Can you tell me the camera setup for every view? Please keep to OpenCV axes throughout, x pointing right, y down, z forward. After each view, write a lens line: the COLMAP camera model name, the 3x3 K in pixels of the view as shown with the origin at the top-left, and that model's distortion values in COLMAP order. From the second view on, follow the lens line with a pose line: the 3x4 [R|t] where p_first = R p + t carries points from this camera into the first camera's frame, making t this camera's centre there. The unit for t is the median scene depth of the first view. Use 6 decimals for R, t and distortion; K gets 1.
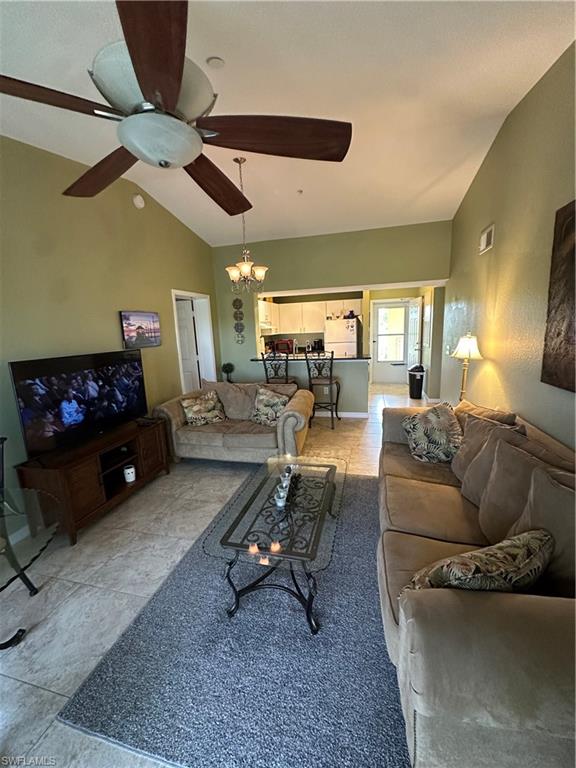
lens RADIAL K [[306.9, 0, 287.5], [0, 306.9, 384.8], [0, 0, 1]] dist [-0.001902, 0.000243]
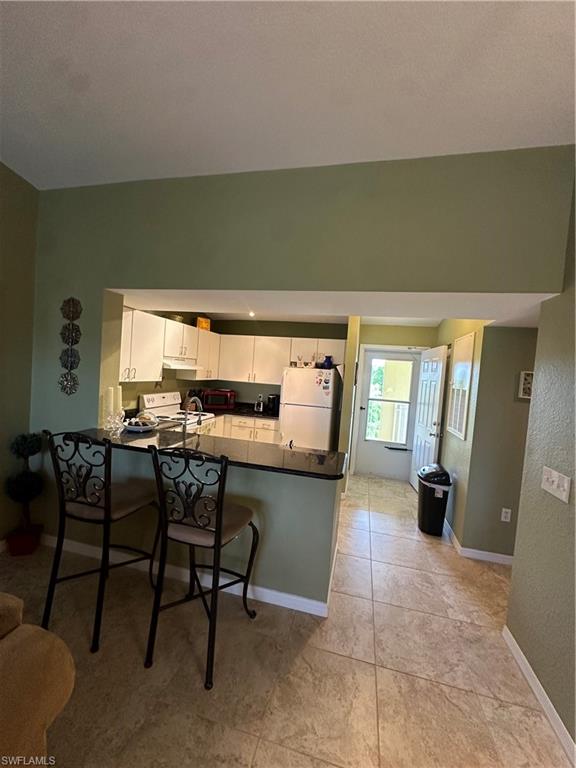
lens RADIAL K [[306.9, 0, 287.5], [0, 306.9, 384.8], [0, 0, 1]] dist [-0.001902, 0.000243]
pose [[0.993414, 0.112779, 0.020246, 0.124199], [-0.108825, 0.983957, -0.141368, -0.091362], [-0.035865, 0.138234, 0.989750, 0.411811]]
